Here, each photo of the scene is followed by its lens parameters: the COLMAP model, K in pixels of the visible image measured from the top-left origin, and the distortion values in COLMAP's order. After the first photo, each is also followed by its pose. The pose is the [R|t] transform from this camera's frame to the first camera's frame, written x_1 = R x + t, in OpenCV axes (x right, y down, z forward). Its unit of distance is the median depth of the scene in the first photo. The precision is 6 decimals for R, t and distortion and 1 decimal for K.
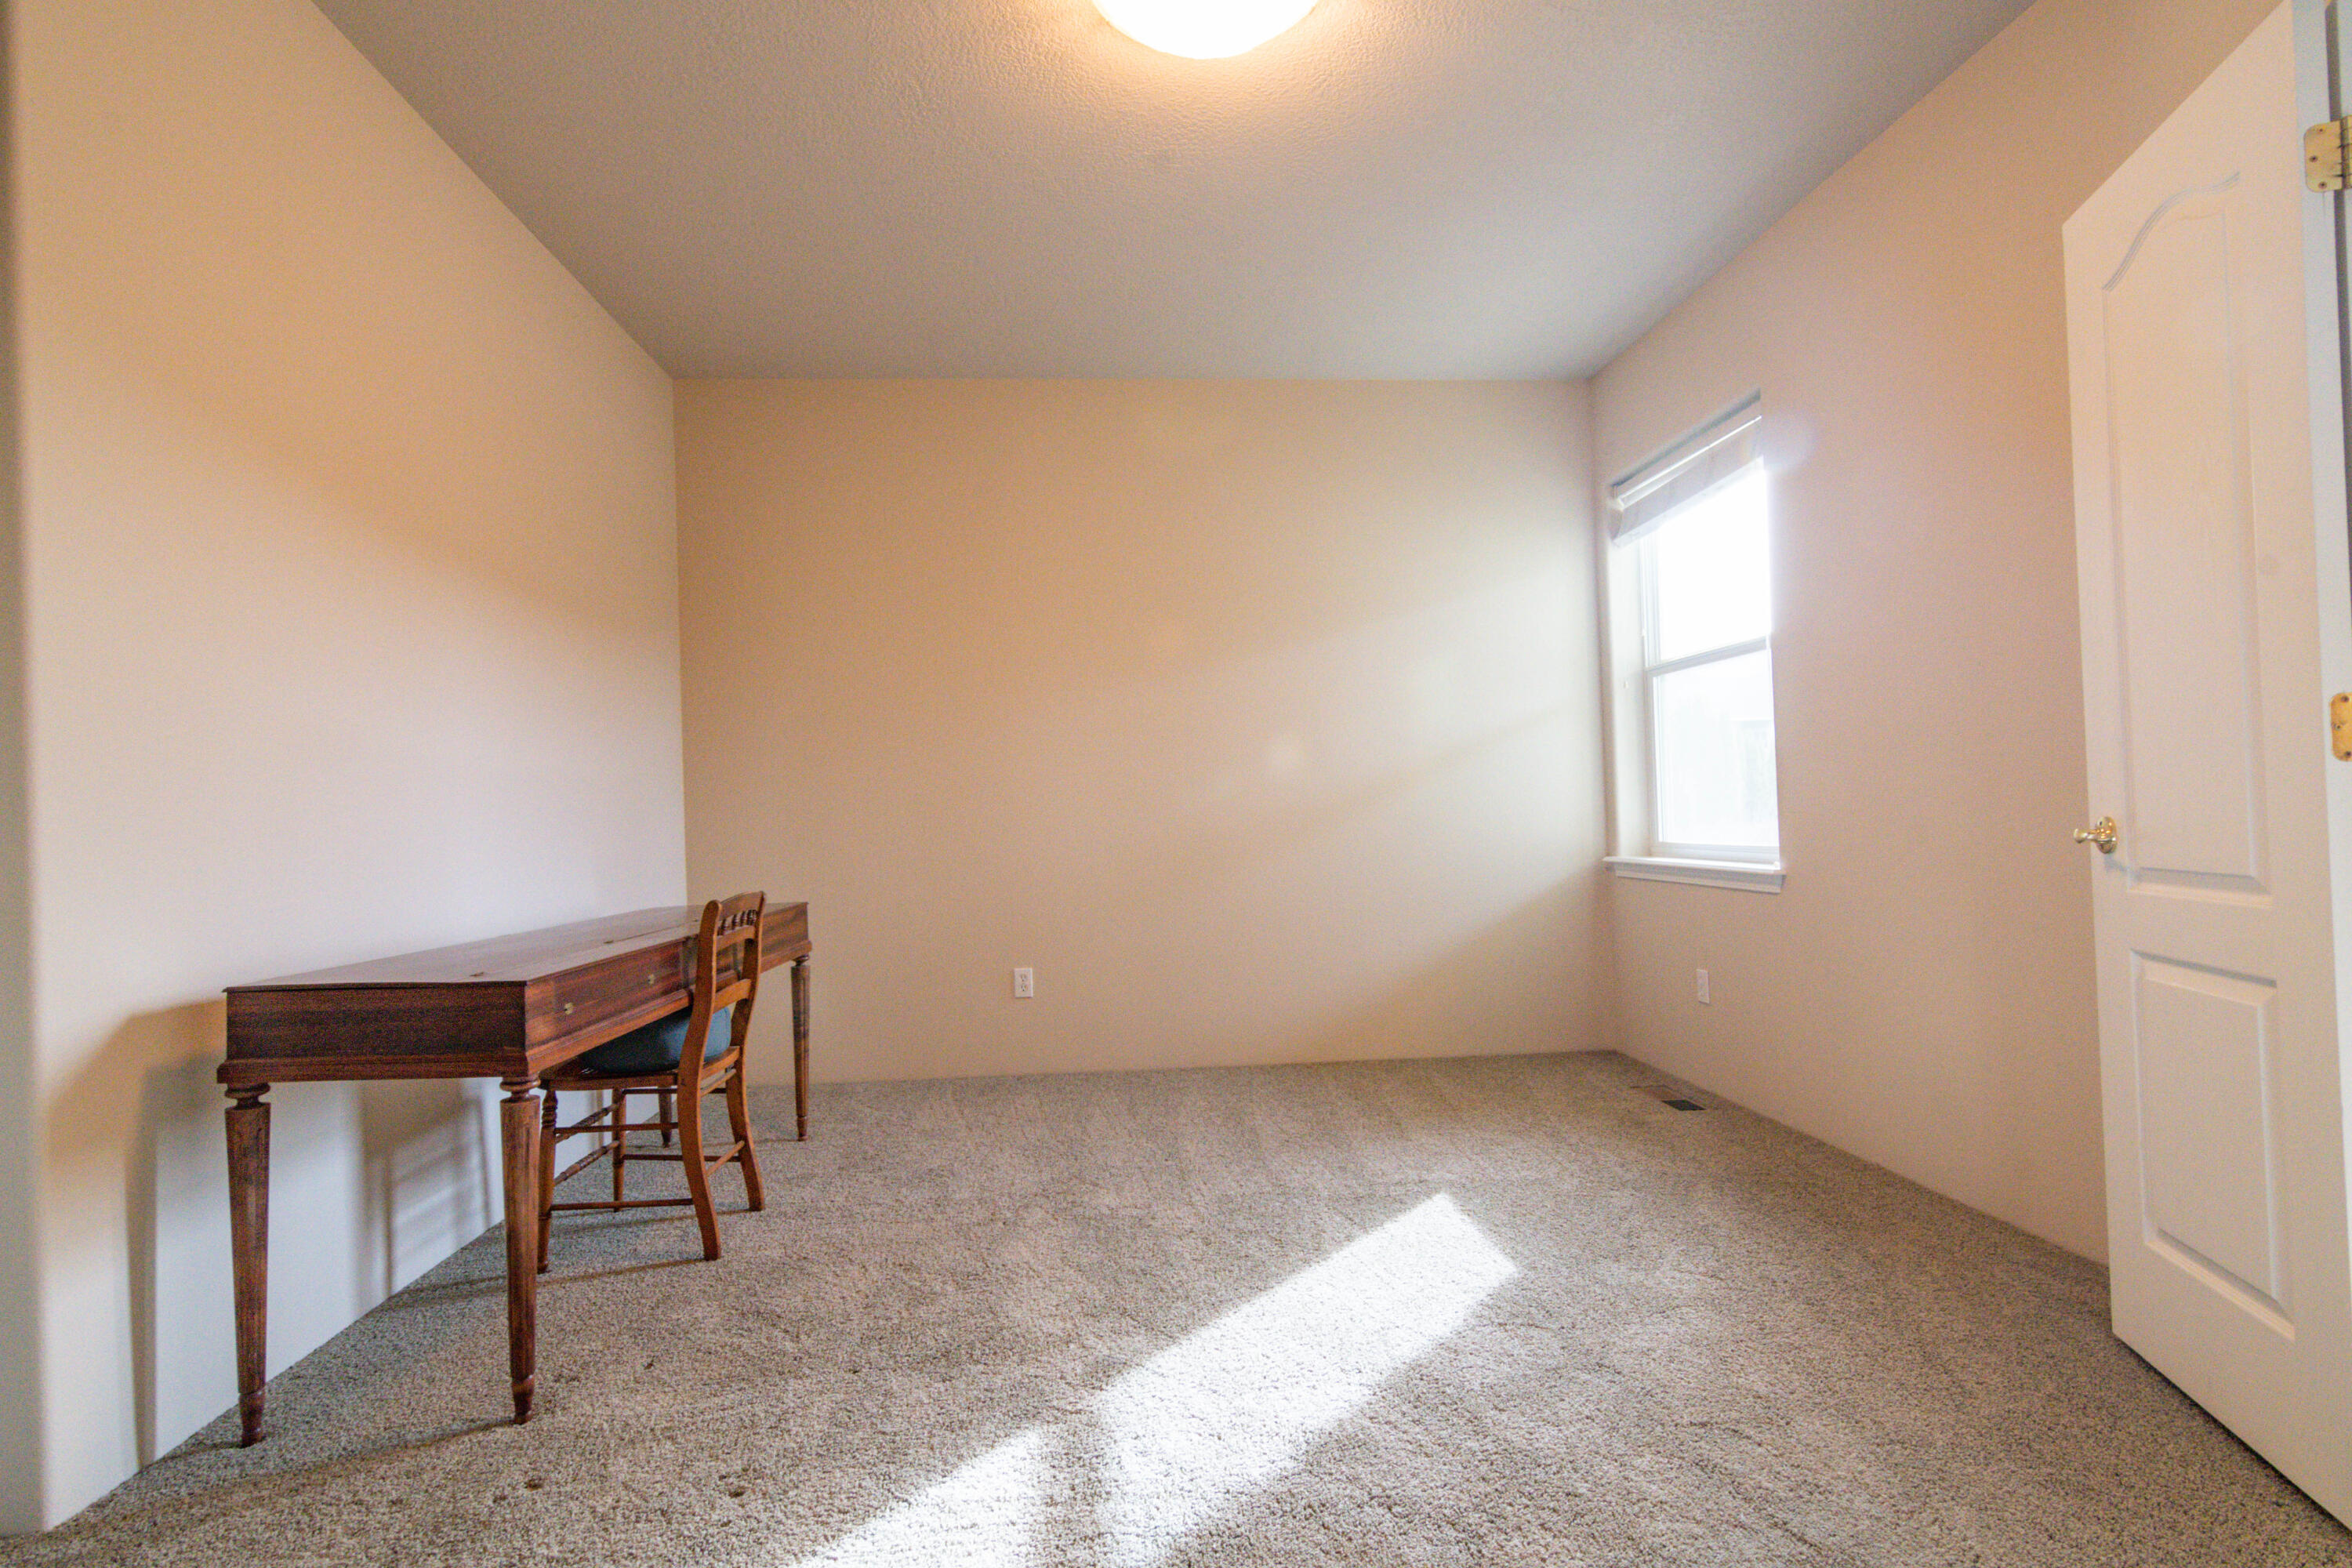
lens RADIAL K [[1129.4, 0, 1163.4], [0, 1129.4, 810.4], [0, 0, 1]] dist [-0.002836, 0.002363]
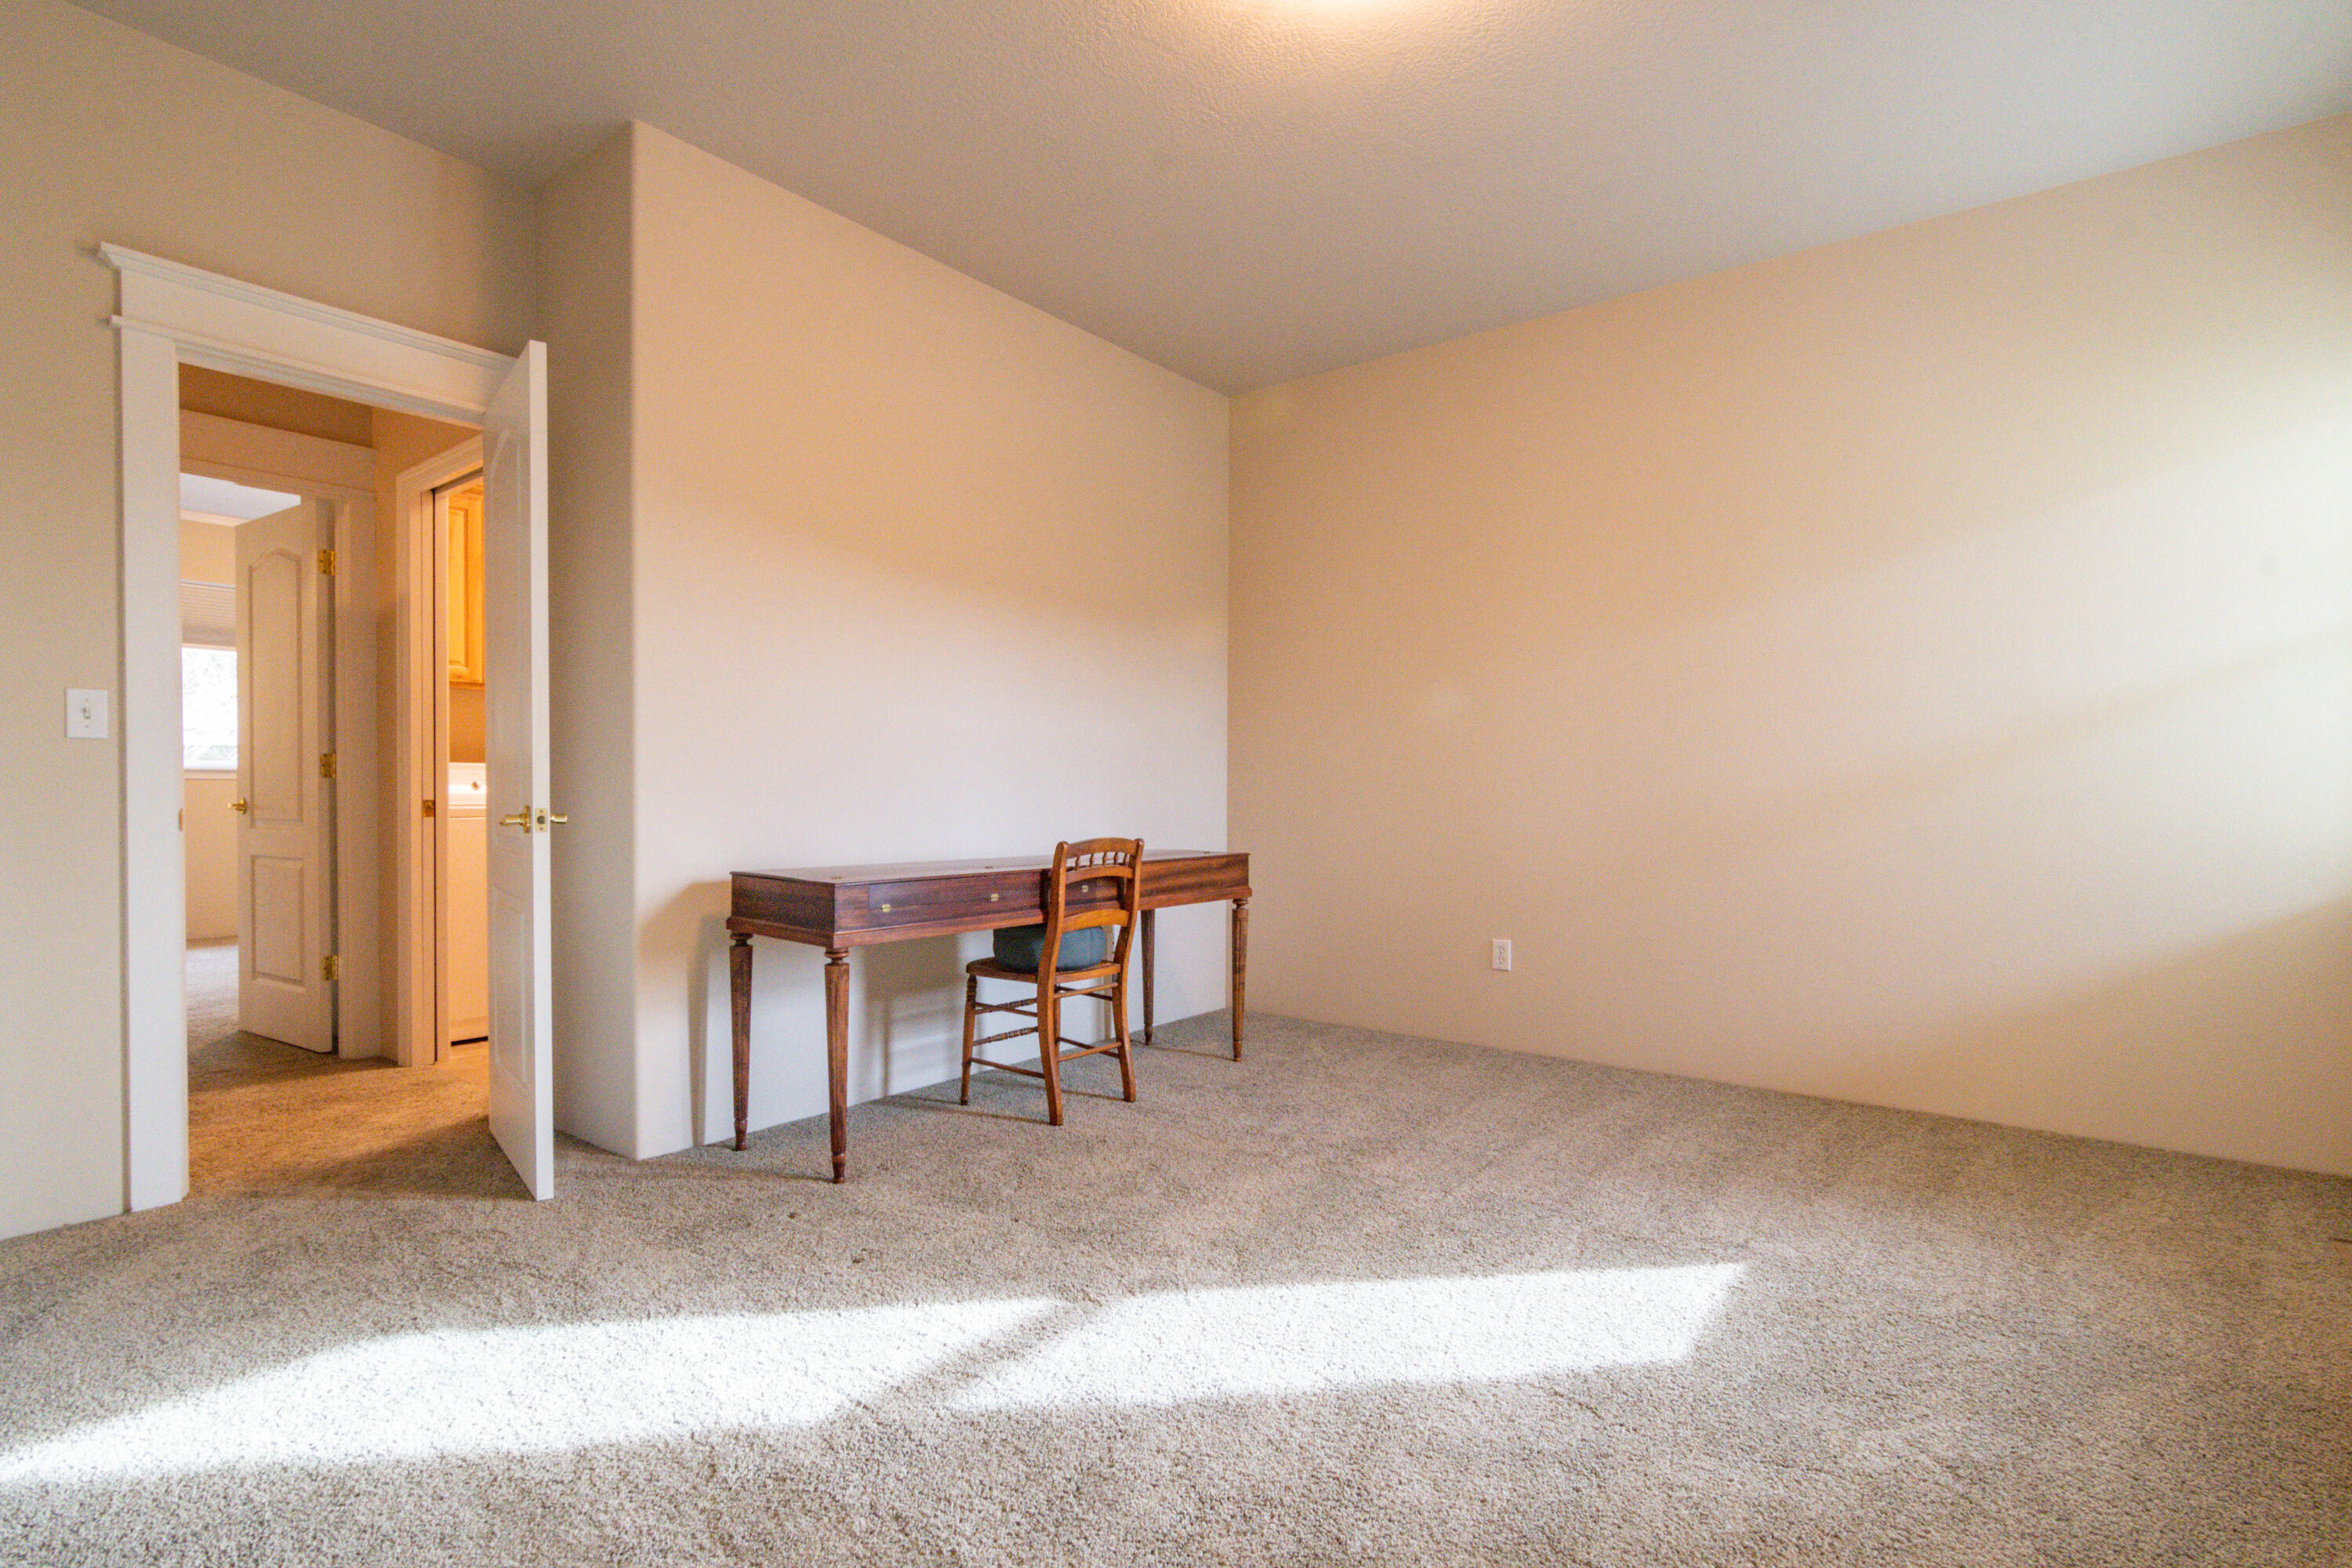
lens RADIAL K [[1129.4, 0, 1163.4], [0, 1129.4, 810.4], [0, 0, 1]] dist [-0.002836, 0.002363]
pose [[0.738123, 0.042214, -0.673344, 0.545893], [-0.019333, 0.998954, 0.041434, -0.008988], [0.674389, -0.017566, 0.738168, 0.160884]]
